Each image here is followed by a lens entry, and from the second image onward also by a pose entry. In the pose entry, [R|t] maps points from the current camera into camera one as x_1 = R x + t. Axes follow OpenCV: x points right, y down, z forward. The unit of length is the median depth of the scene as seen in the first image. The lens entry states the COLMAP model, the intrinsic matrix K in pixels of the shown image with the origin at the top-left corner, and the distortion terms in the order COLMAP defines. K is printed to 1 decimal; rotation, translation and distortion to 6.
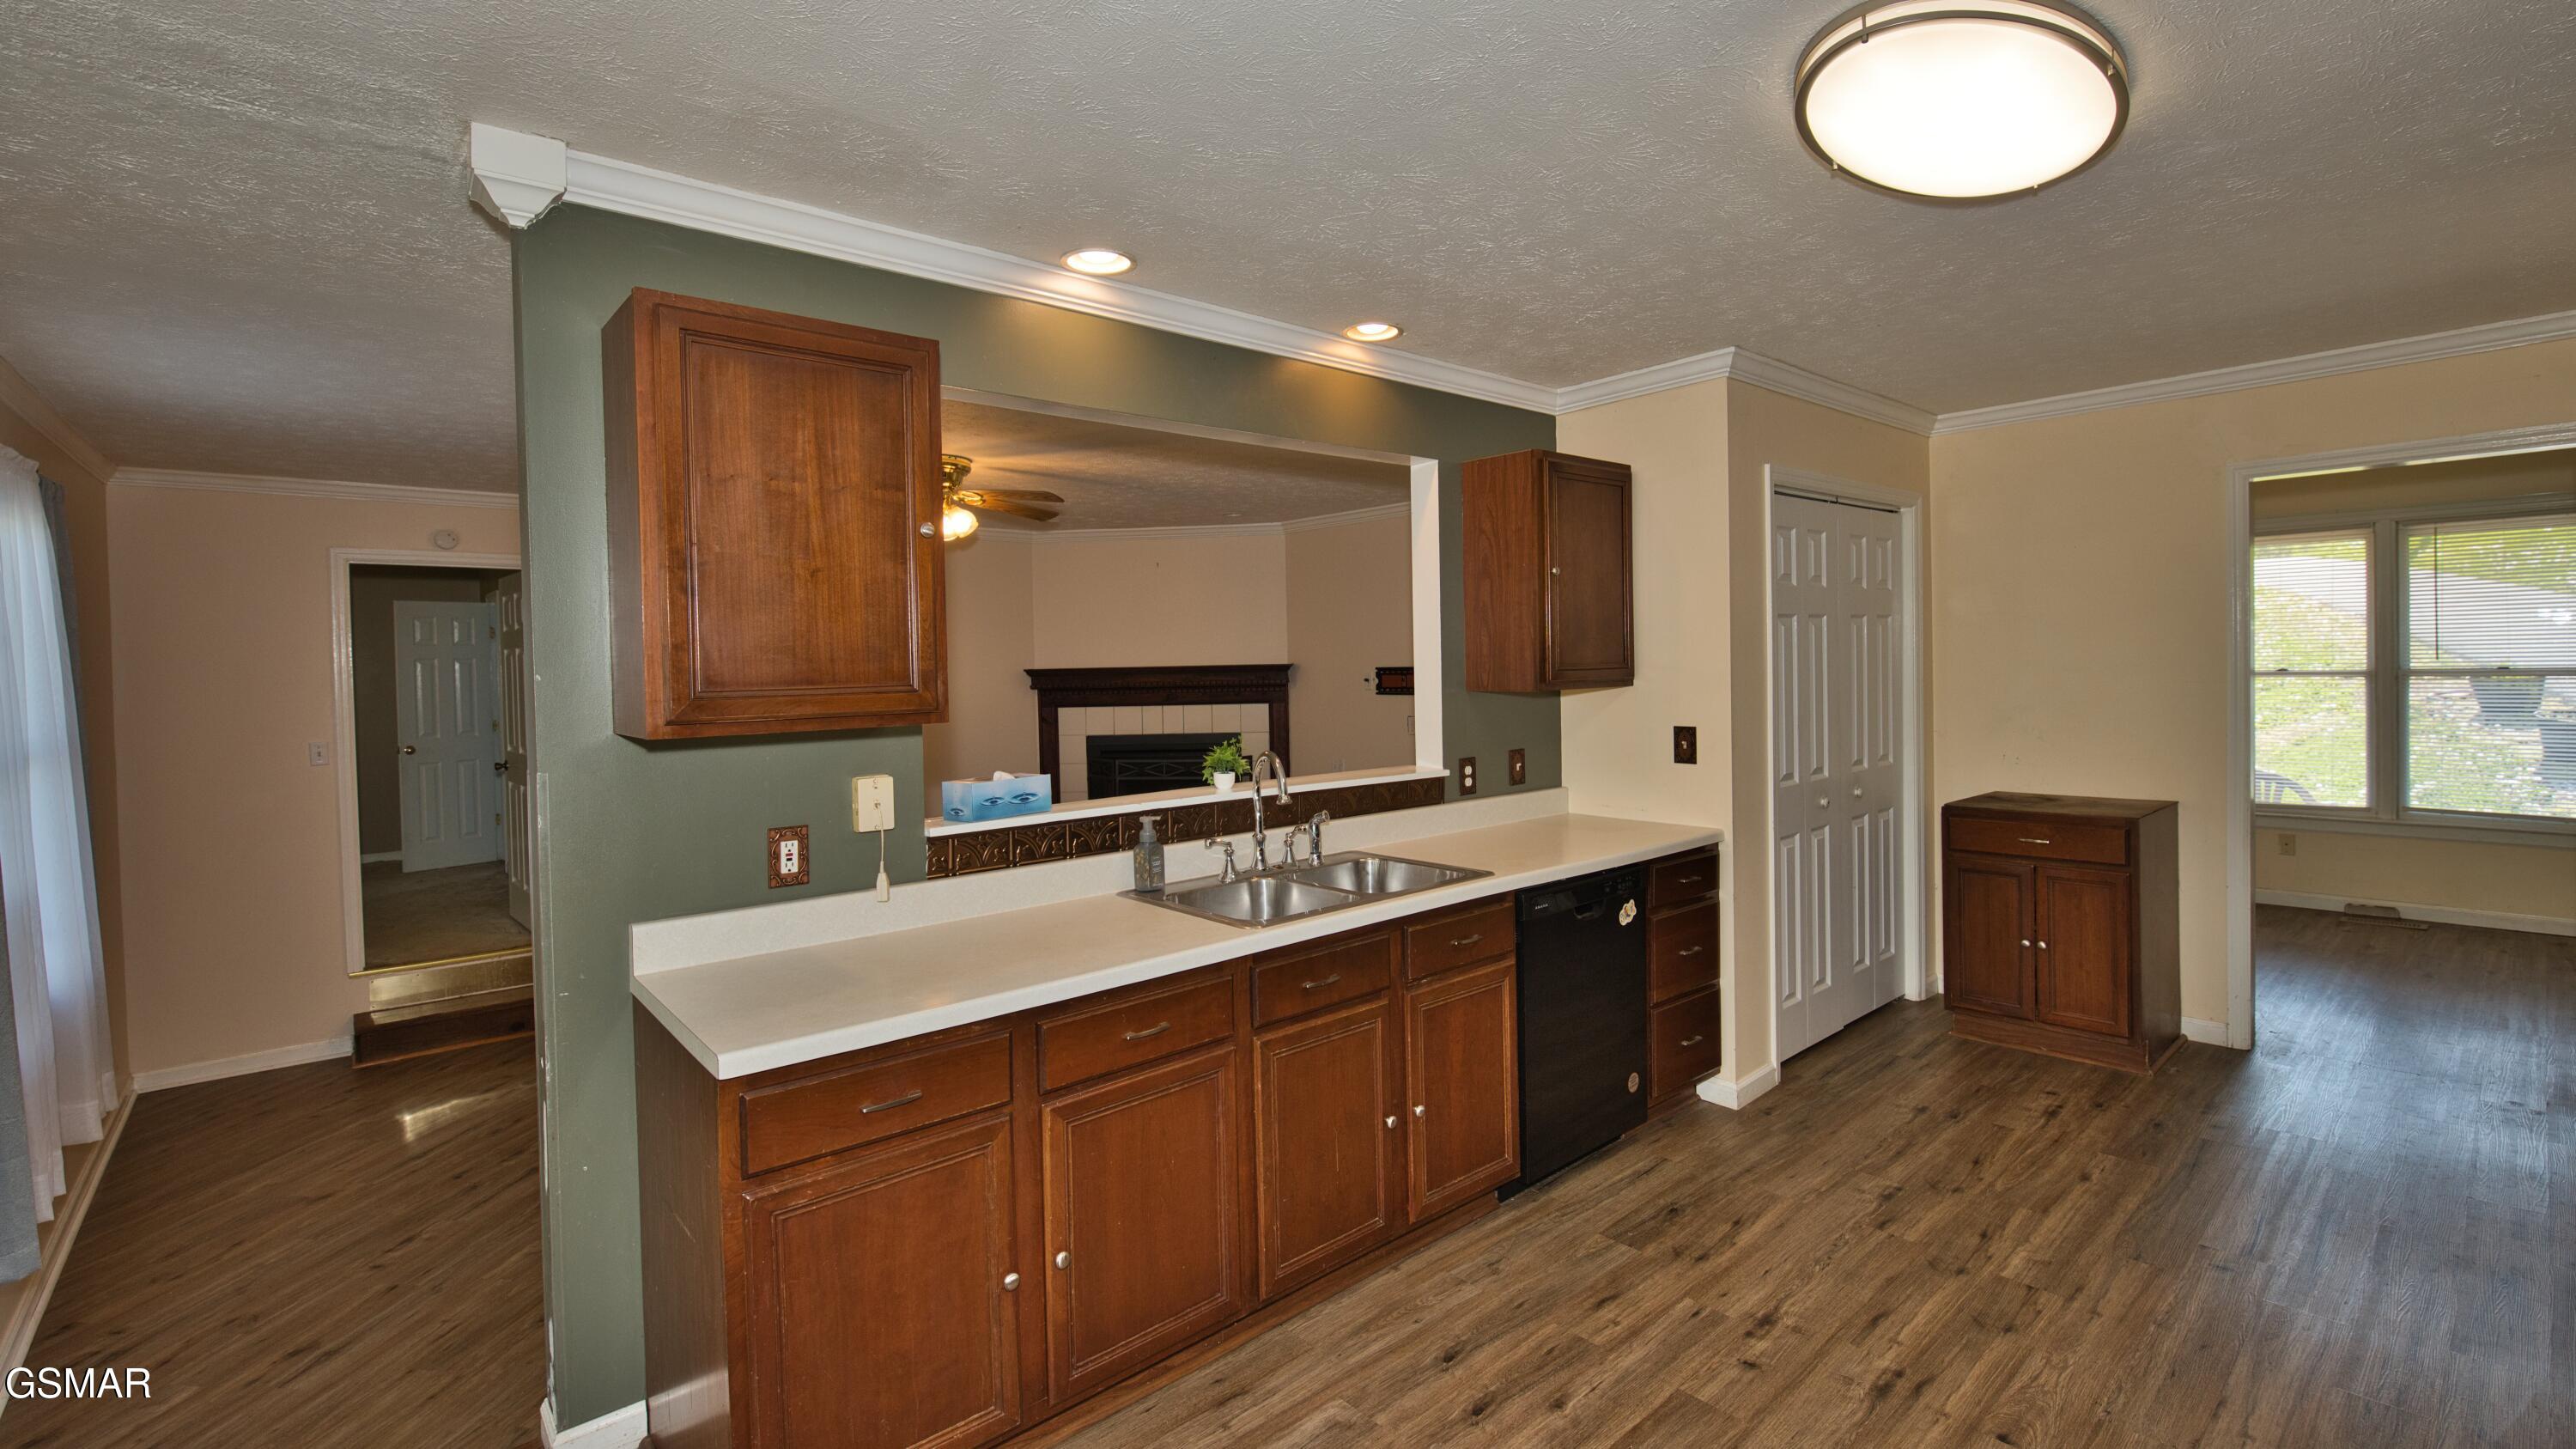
lens RADIAL K [[1125.2, 0, 1302.4], [0, 1125.2, 688.3], [0, 0, 1]] dist [-0.014634, -0.000159]
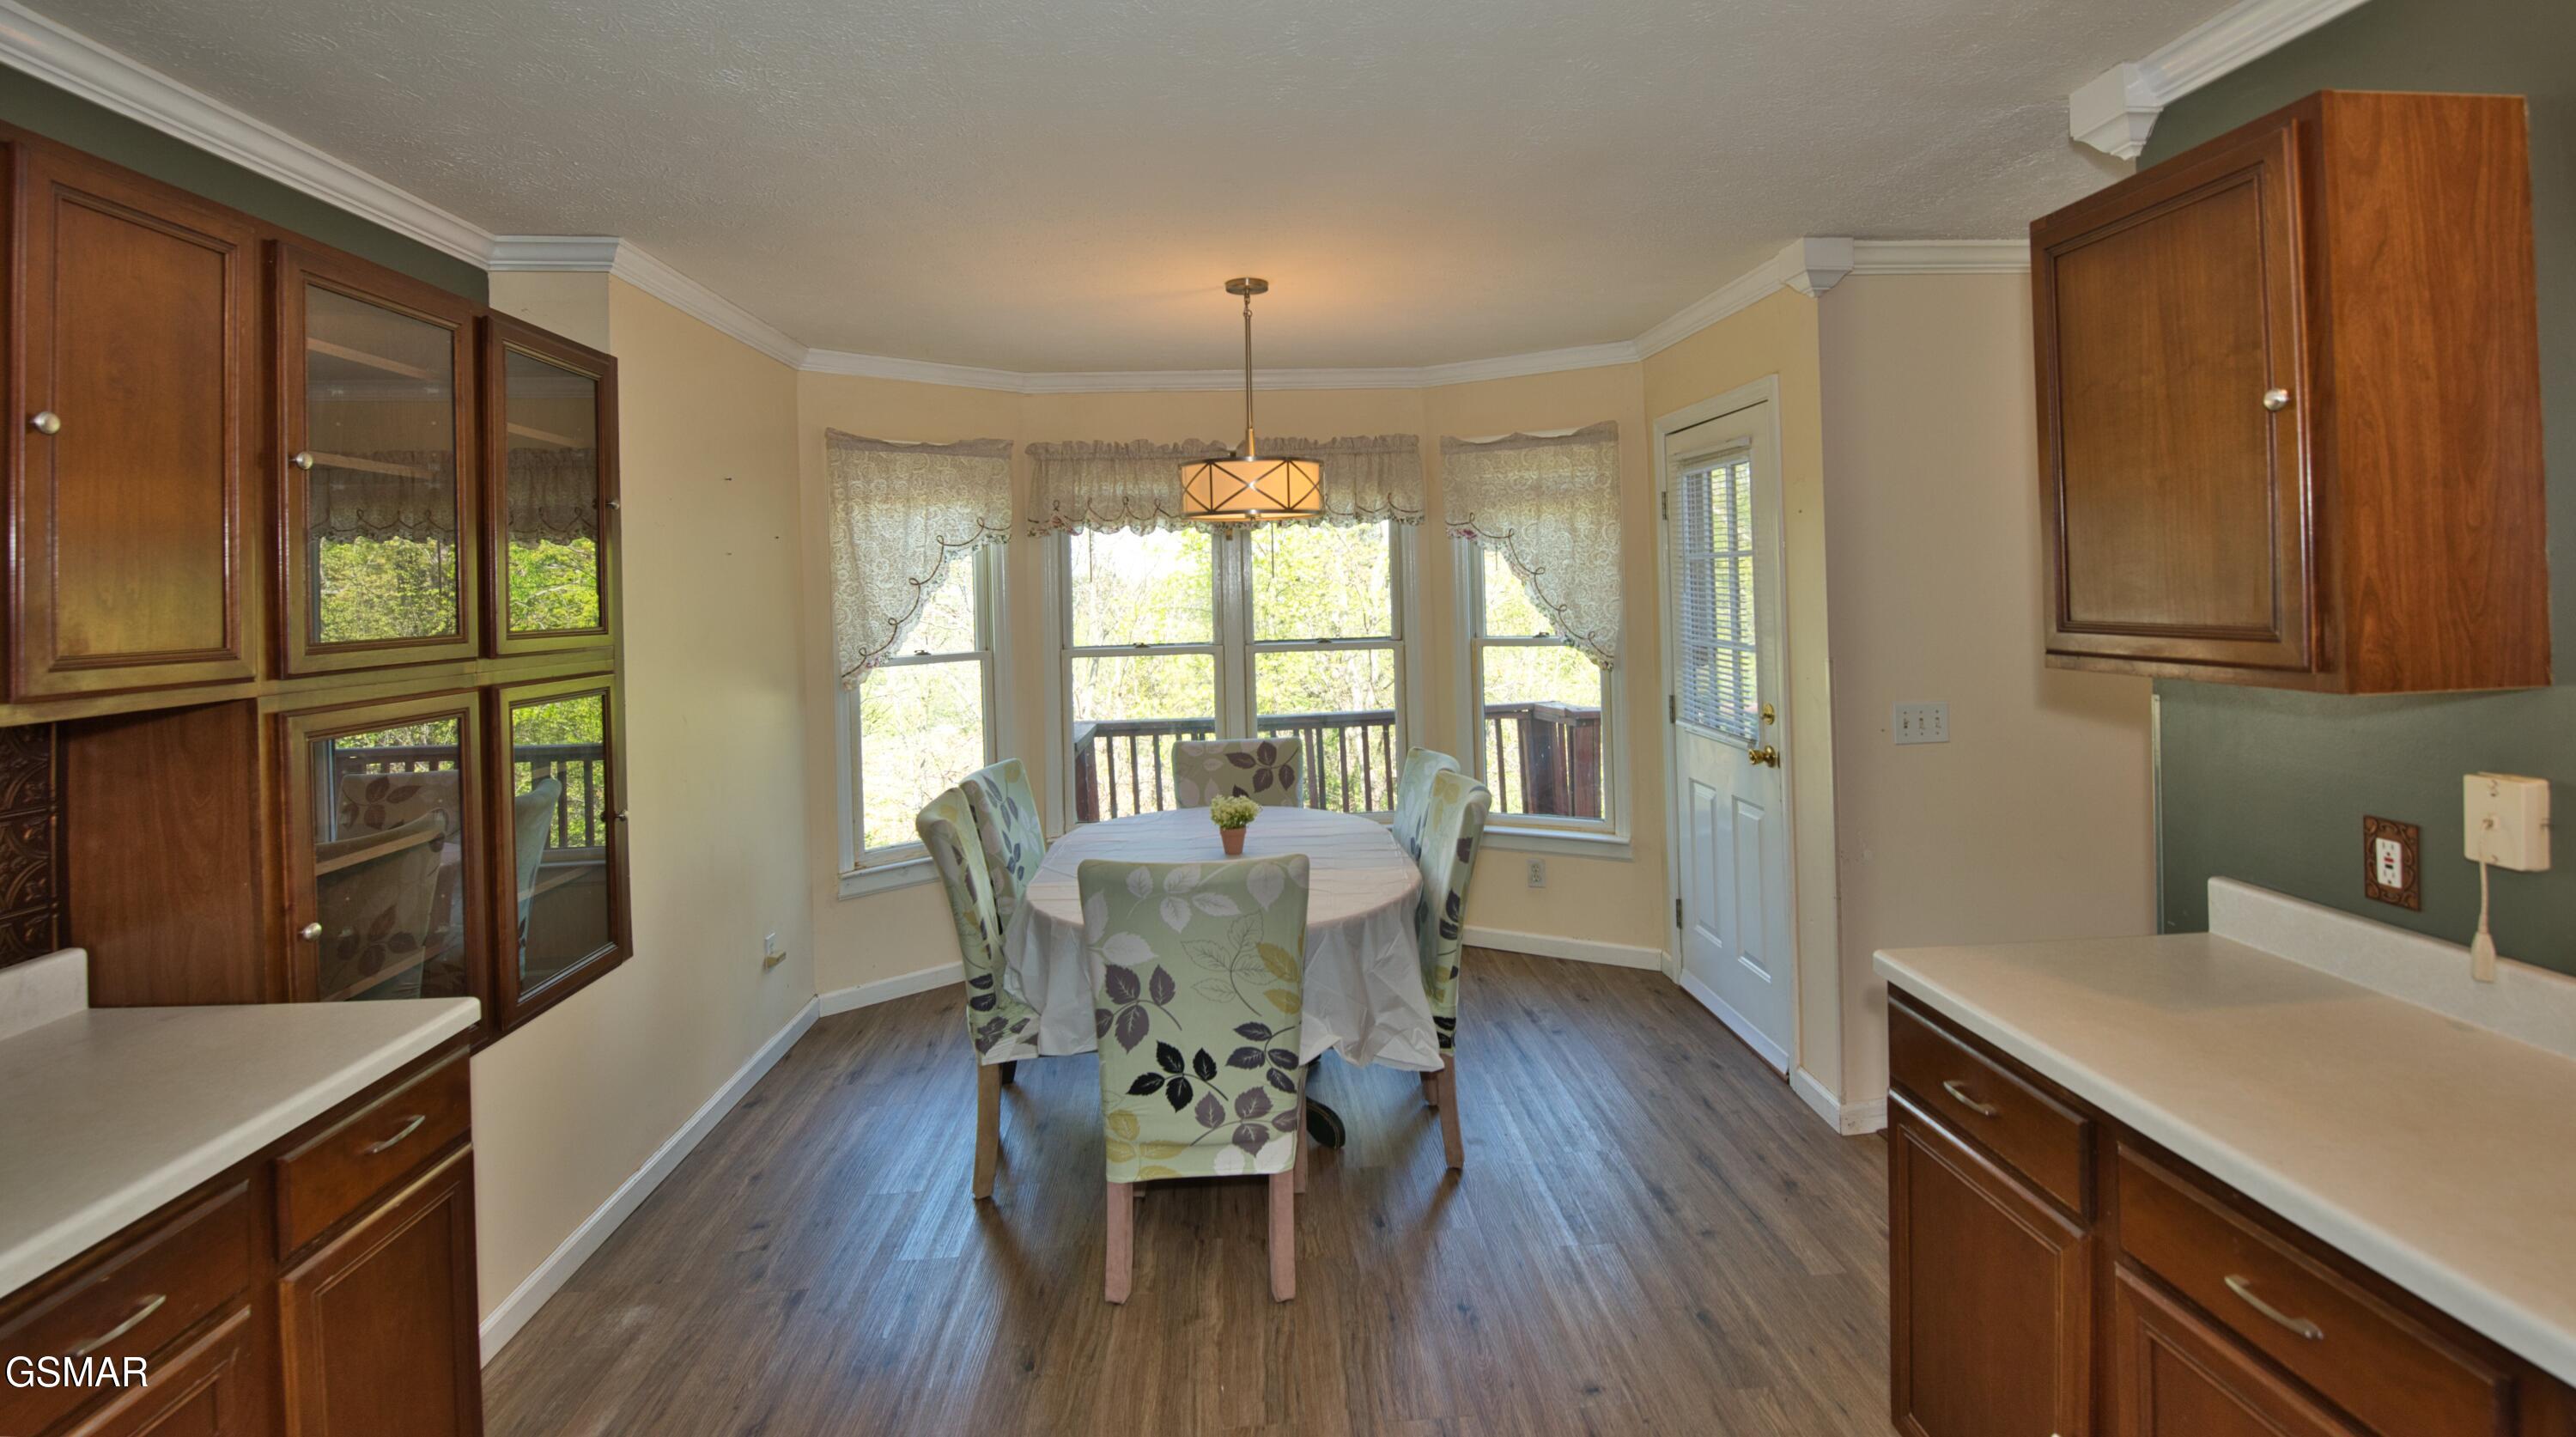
lens RADIAL K [[1158.6, 0, 1331.8], [0, 1158.6, 572.2], [0, 0, 1]] dist [-0.003431, -0.000437]
pose [[-0.595474, 0.021314, -0.803092, 0.479031], [0.012462, 0.999773, 0.017294, -0.048891], [0.803278, 0.000290, -0.595604, 0.836052]]
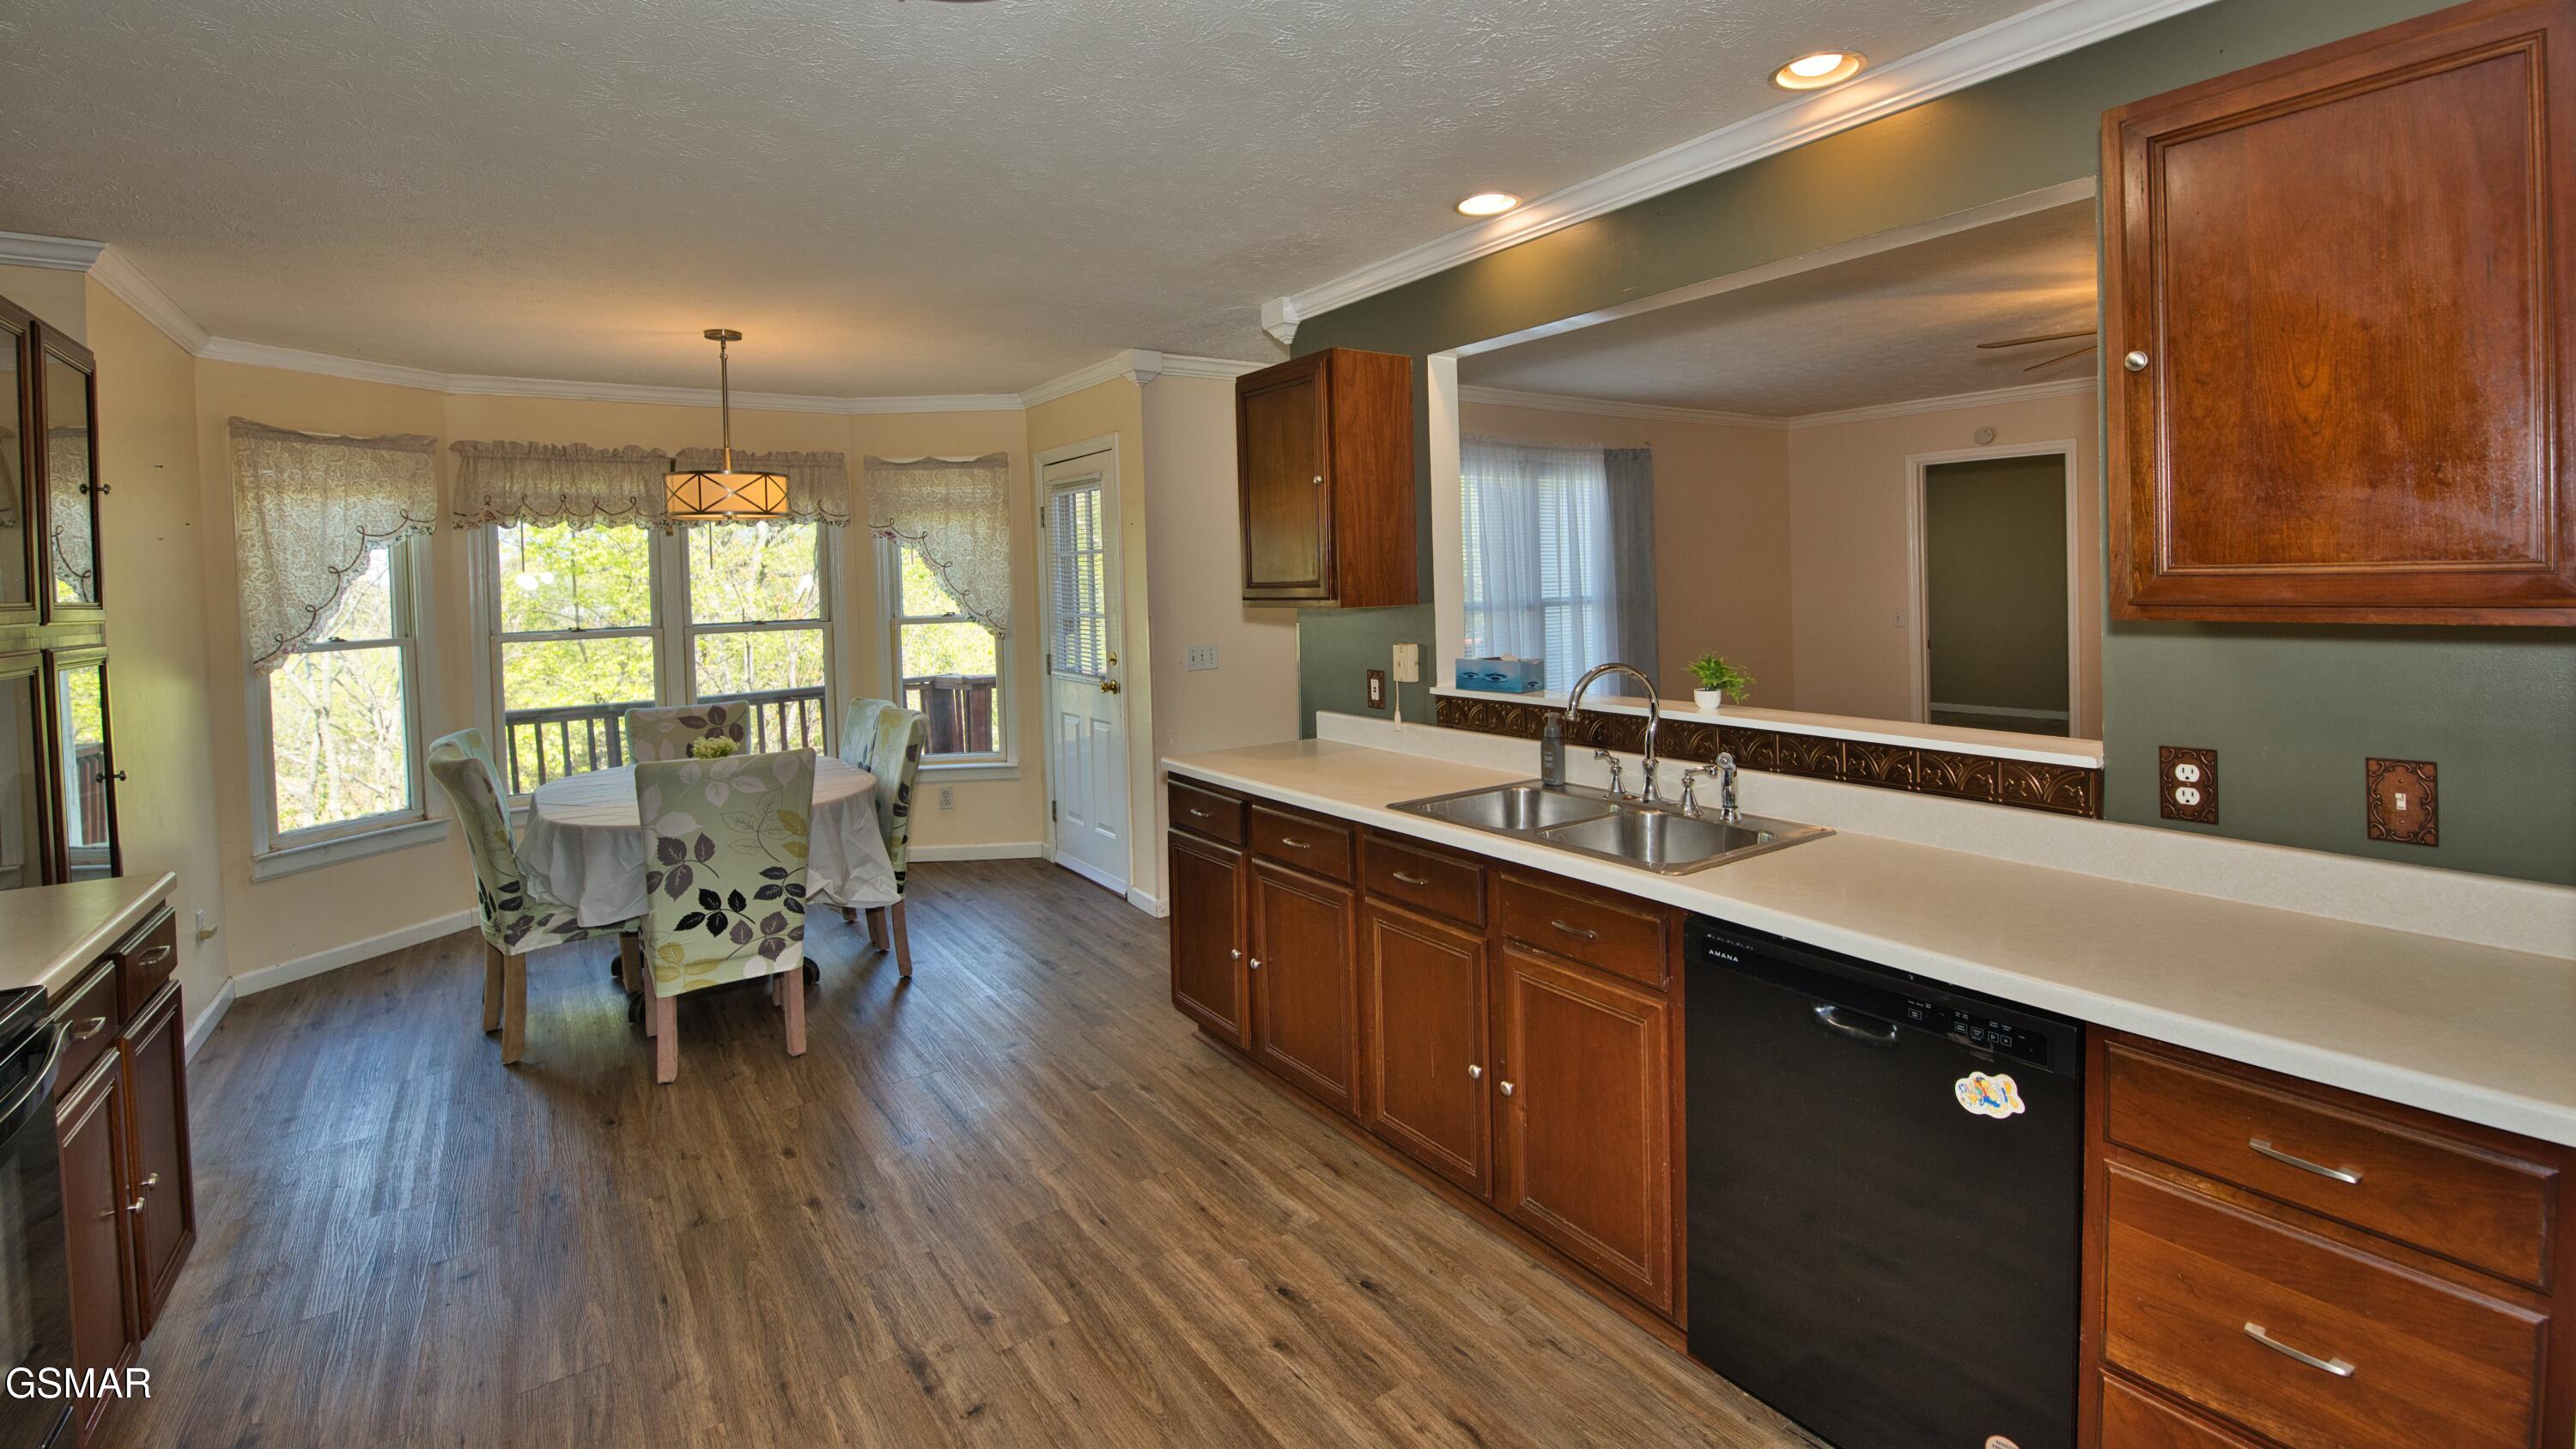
lens RADIAL K [[1117.9, 0, 1297.9], [0, 1117.9, 625.7], [0, 0, 1]] dist [-0.023279, -0.000856]
pose [[-0.122149, 0.061215, -0.990622, 1.012382], [-0.001408, 0.998084, 0.061850, -0.031930], [0.992511, 0.008950, -0.121828, 1.006971]]
